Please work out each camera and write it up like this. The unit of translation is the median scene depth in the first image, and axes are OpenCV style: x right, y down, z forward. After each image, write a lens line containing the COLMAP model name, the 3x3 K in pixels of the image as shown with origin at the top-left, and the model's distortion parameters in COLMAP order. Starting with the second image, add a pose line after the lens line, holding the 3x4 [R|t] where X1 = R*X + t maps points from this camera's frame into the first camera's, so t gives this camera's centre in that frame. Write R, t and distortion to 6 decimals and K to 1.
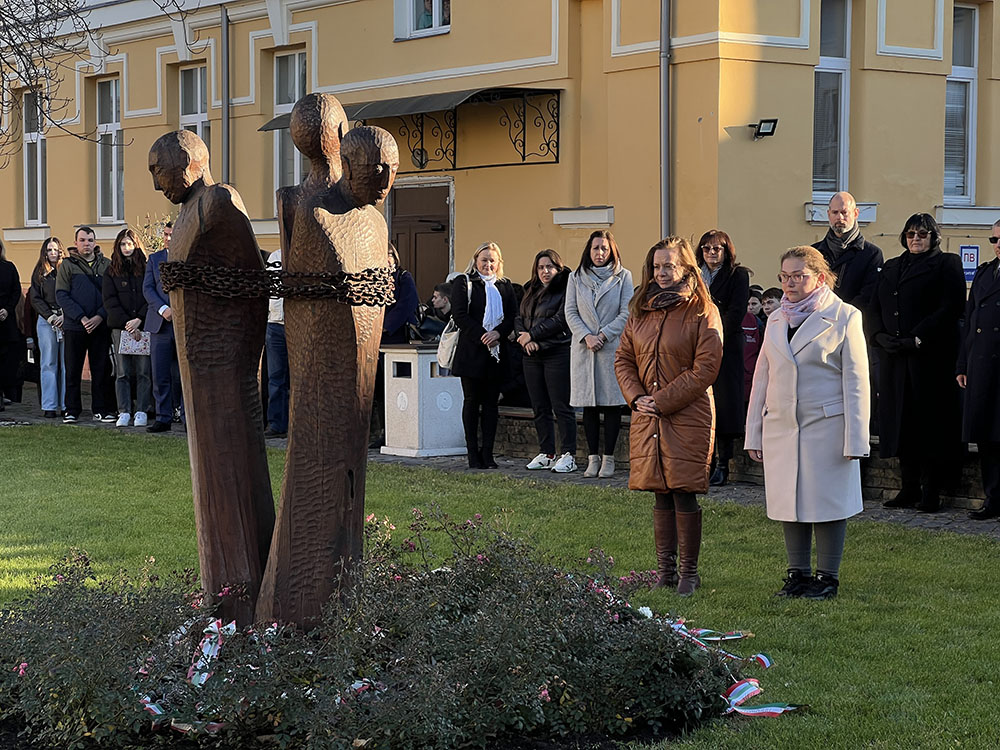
lens RADIAL K [[2267.0, 0, 506.5], [0, 2267.0, 380.2], [0, 0, 1]] dist [0.256079, 0.000000]
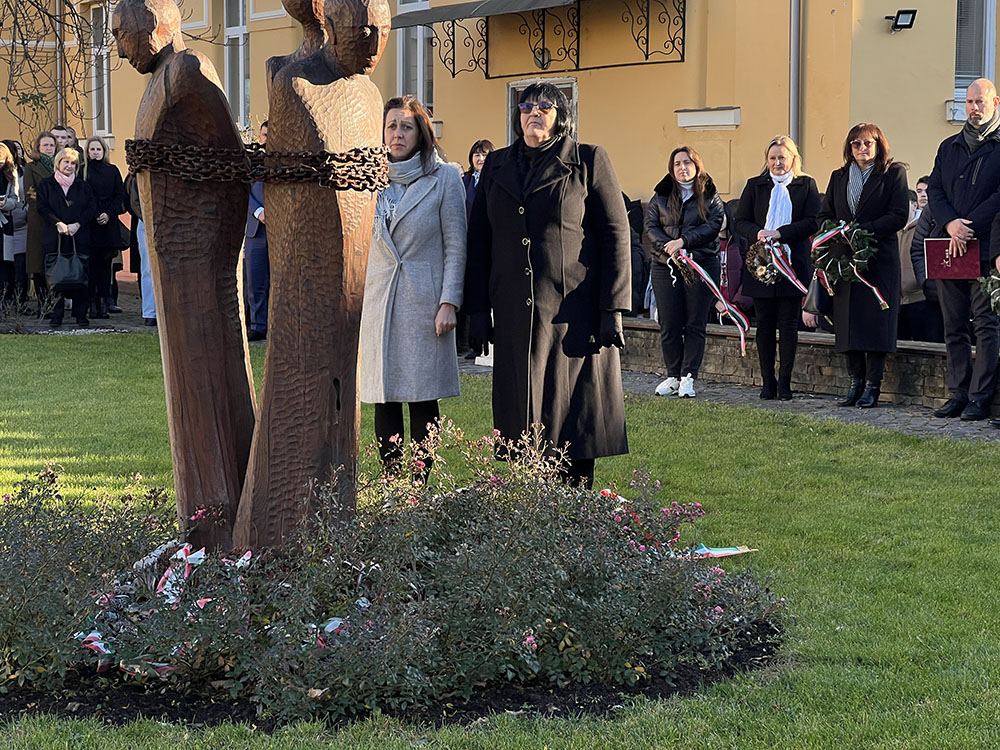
lens RADIAL K [[2267.0, 0, 507.2], [0, 2267.0, 372.1], [0, 0, 1]] dist [0.256079, 0.000000]
pose [[0.997412, 0.007020, -0.071555, 0.056360], [-0.004587, 0.999408, 0.034104, 0.006386], [0.071753, -0.033688, 0.996853, 0.122947]]
